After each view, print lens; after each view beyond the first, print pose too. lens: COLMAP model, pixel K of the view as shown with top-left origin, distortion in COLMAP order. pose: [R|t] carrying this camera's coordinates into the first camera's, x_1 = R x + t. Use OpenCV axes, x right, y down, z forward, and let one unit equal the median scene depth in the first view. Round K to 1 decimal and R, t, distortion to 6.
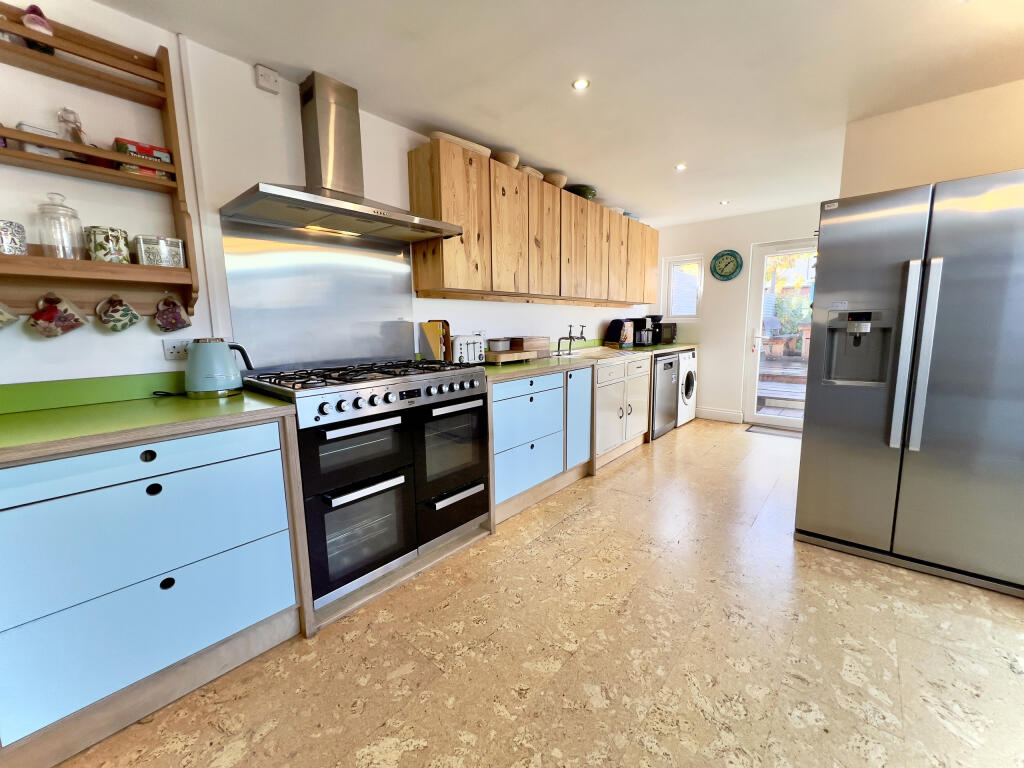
lens RADIAL K [[410.5, 0, 508.5], [0, 410.5, 381.0], [0, 0, 1]] dist [-0.000910, -0.000245]
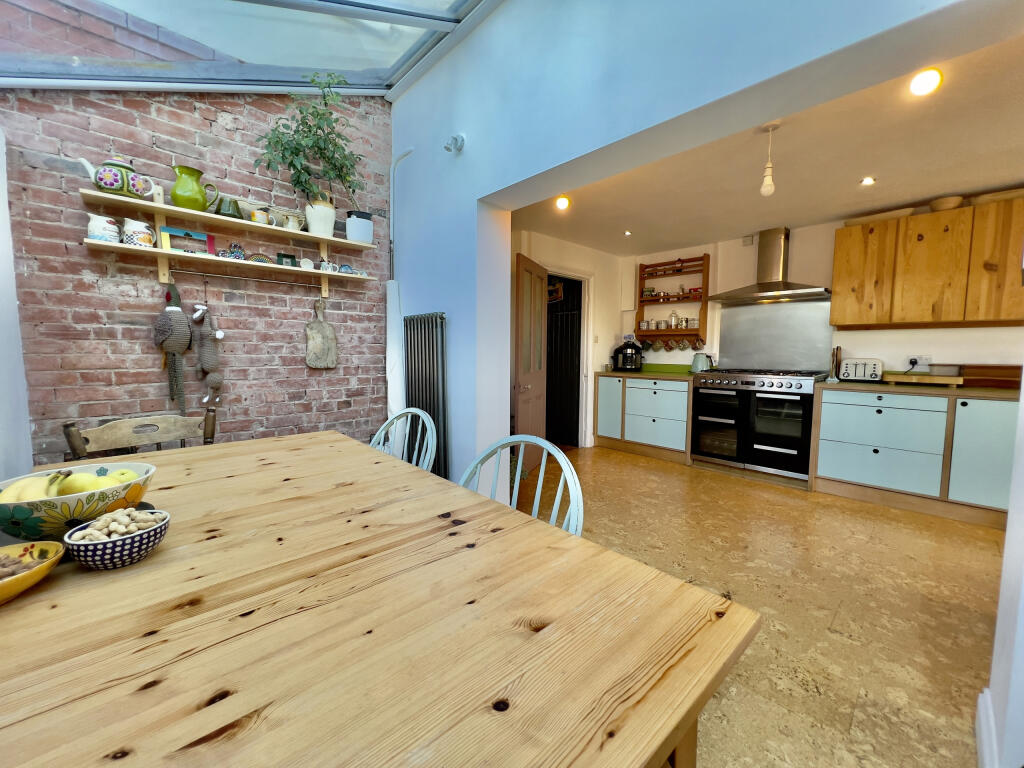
lens RADIAL K [[410.5, 0, 508.5], [0, 410.5, 381.0], [0, 0, 1]] dist [-0.000910, -0.000245]
pose [[-0.107286, 0.087192, -0.990398, 1.394721], [-0.142845, 0.984460, 0.102143, -0.011956], [0.983913, 0.152432, -0.093163, 0.022342]]
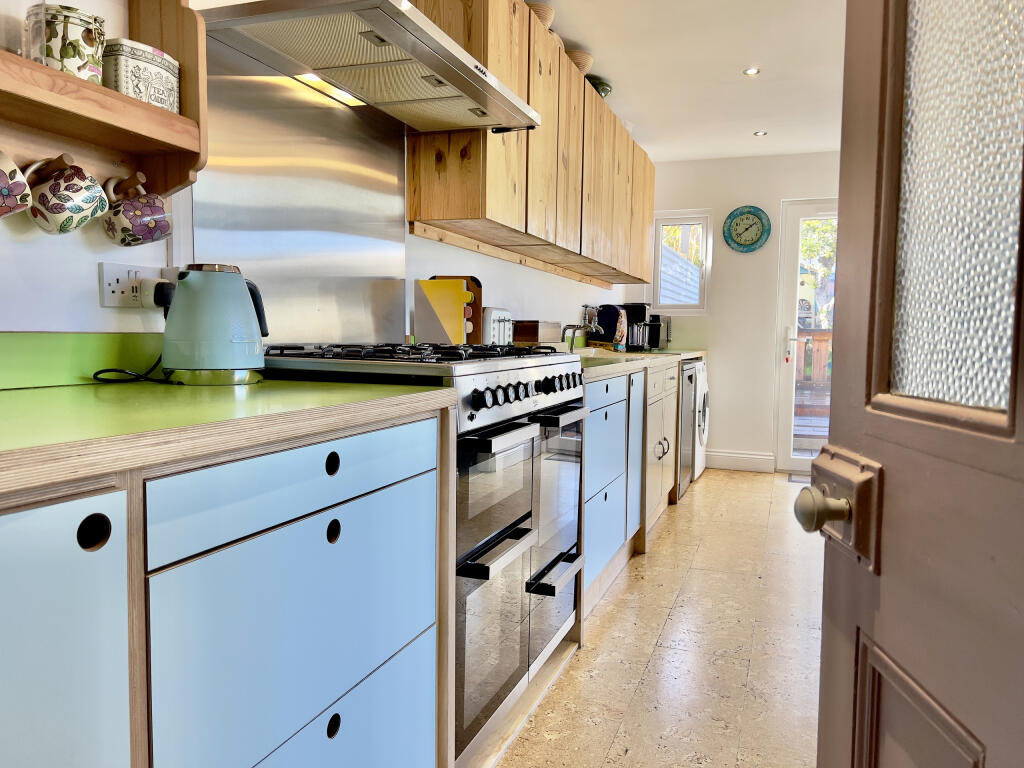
lens RADIAL K [[766.4, 0, 512.0], [0, 766.4, 384.0], [0, 0, 1]] dist [0.070086, -0.082899]
pose [[0.934952, 0.002289, 0.354766, -0.477275], [0.023412, 0.997401, -0.068135, 0.072788], [-0.354000, 0.072009, 0.932469, 0.009424]]
